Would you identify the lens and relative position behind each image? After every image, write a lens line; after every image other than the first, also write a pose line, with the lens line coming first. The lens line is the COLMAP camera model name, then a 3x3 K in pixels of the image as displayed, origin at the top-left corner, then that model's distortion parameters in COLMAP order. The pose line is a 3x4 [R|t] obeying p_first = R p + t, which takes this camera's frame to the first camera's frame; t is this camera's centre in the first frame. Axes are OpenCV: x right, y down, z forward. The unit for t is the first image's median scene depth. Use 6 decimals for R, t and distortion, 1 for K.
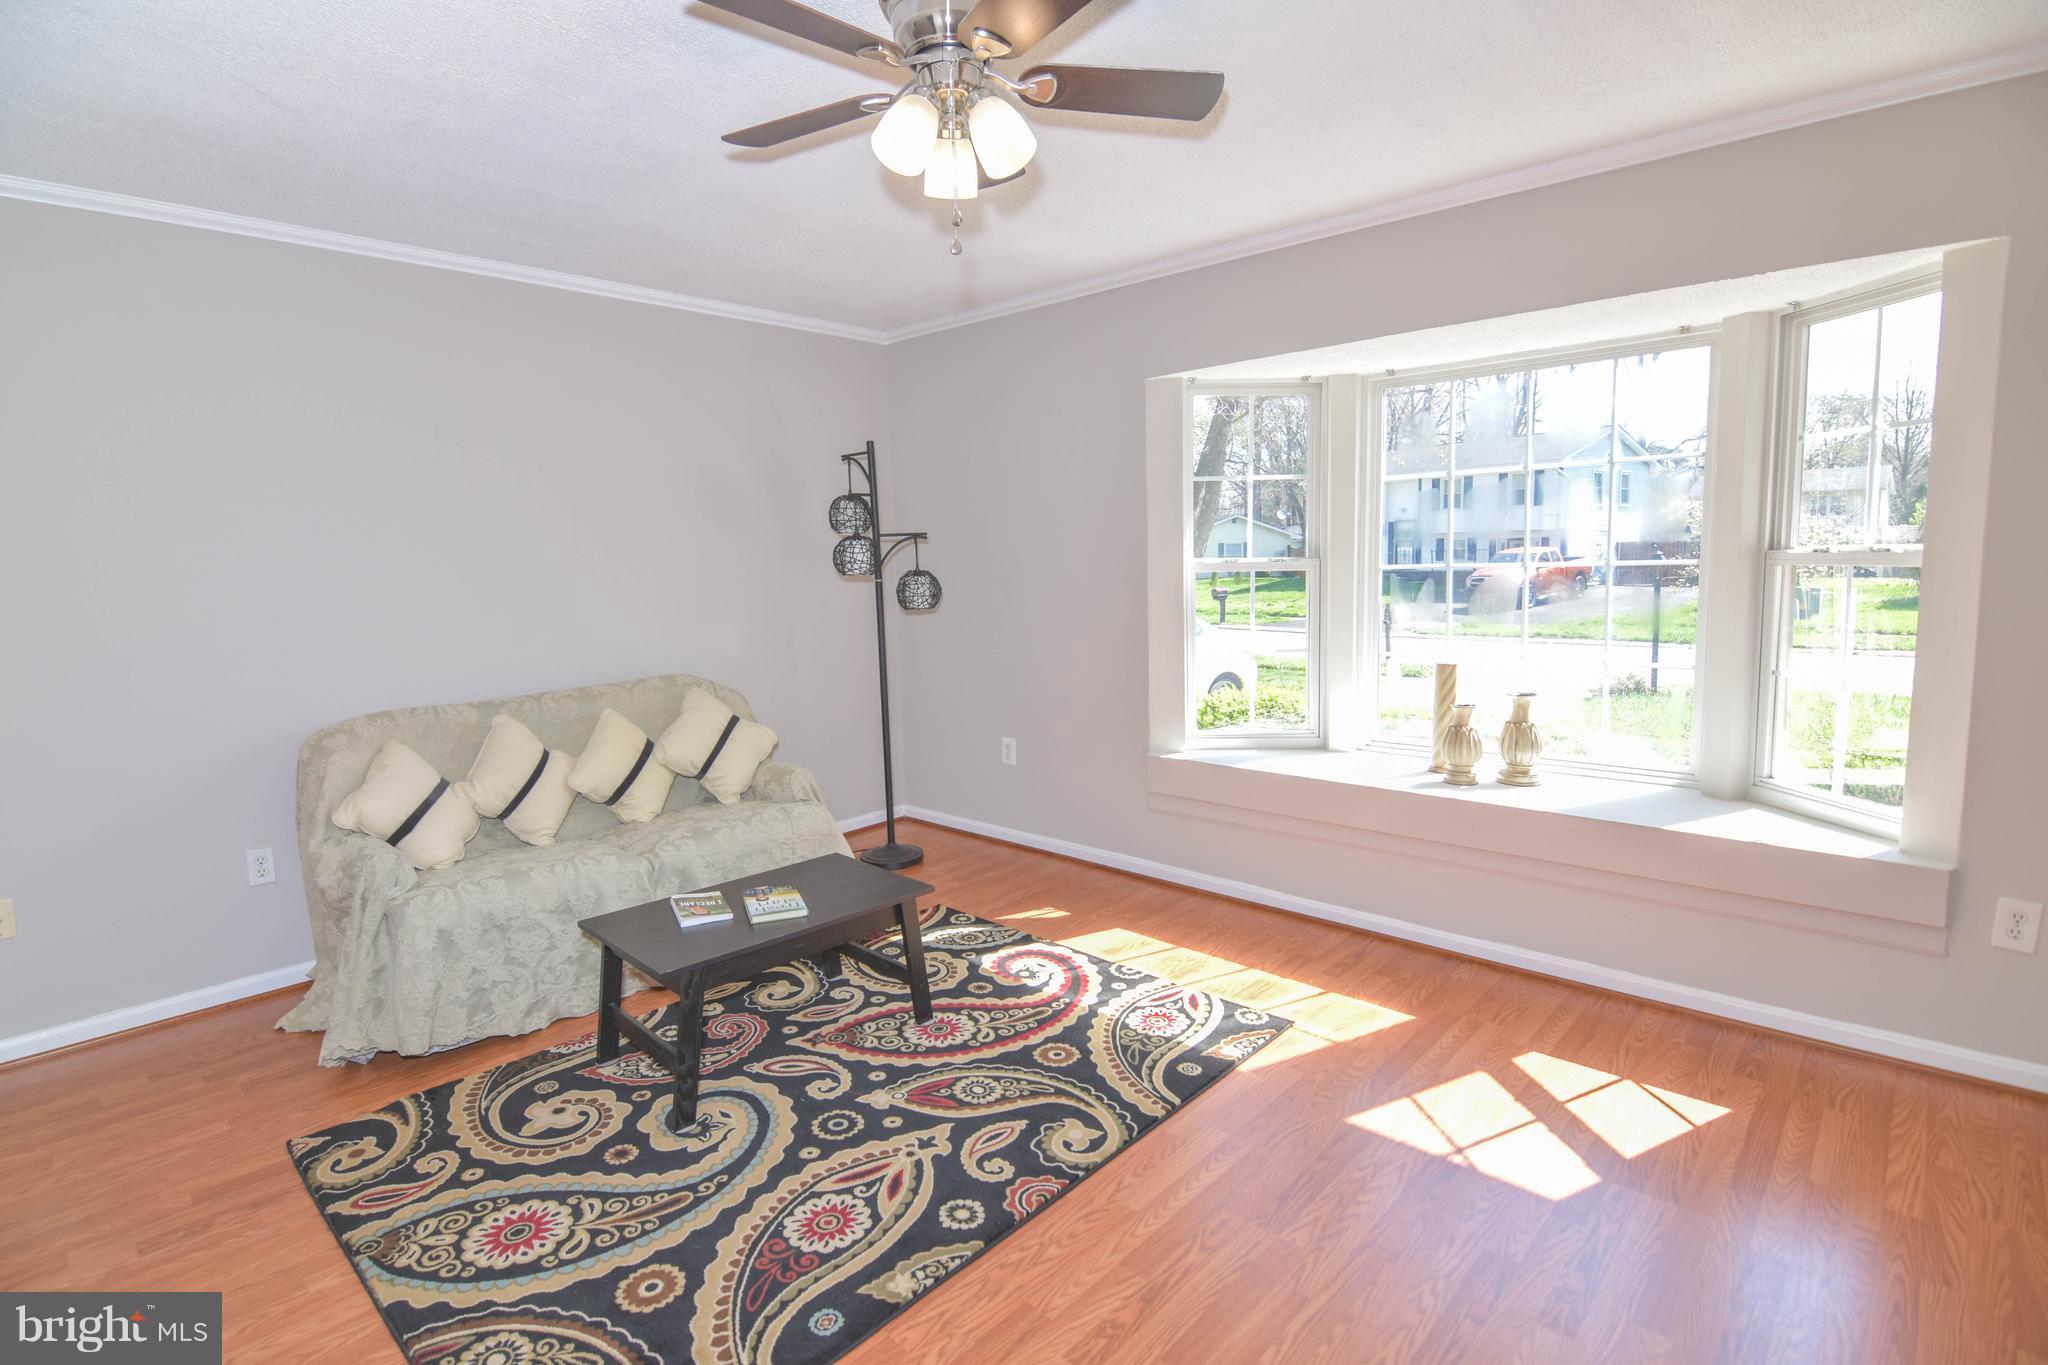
lens RADIAL K [[993.2, 0, 1015.7], [0, 993.2, 669.0], [0, 0, 1]] dist [-0.002157, -0.010980]
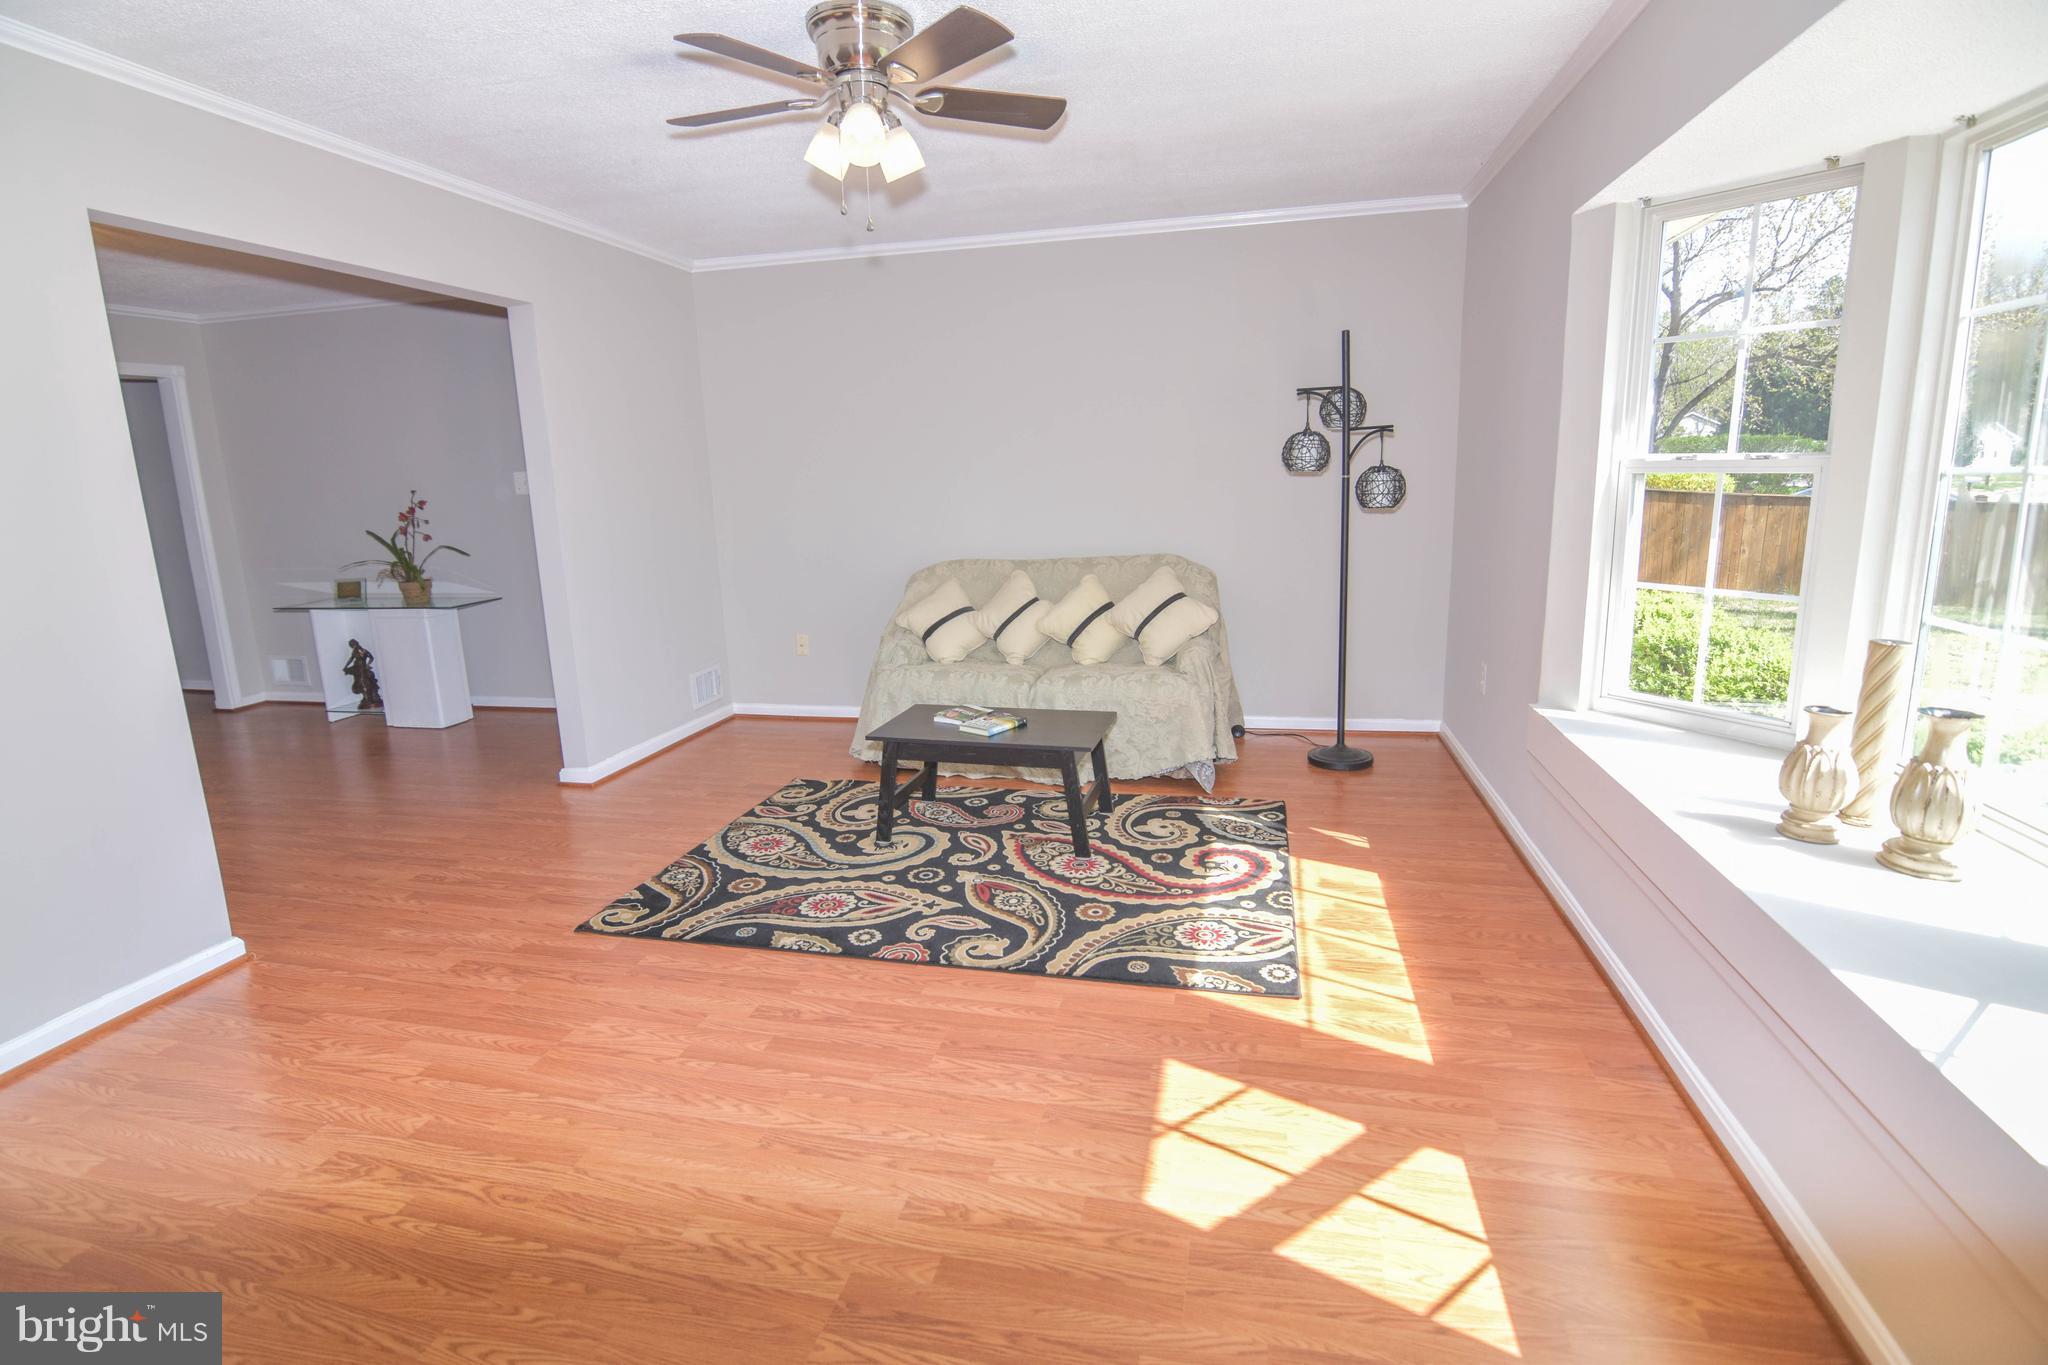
lens RADIAL K [[993.2, 0, 1015.7], [0, 993.2, 669.0], [0, 0, 1]] dist [-0.002157, -0.010980]
pose [[0.497027, 0.182111, -0.848410, 0.953743], [-0.076881, 0.983126, 0.165988, -0.066996], [0.864323, -0.017274, 0.502641, 0.379124]]
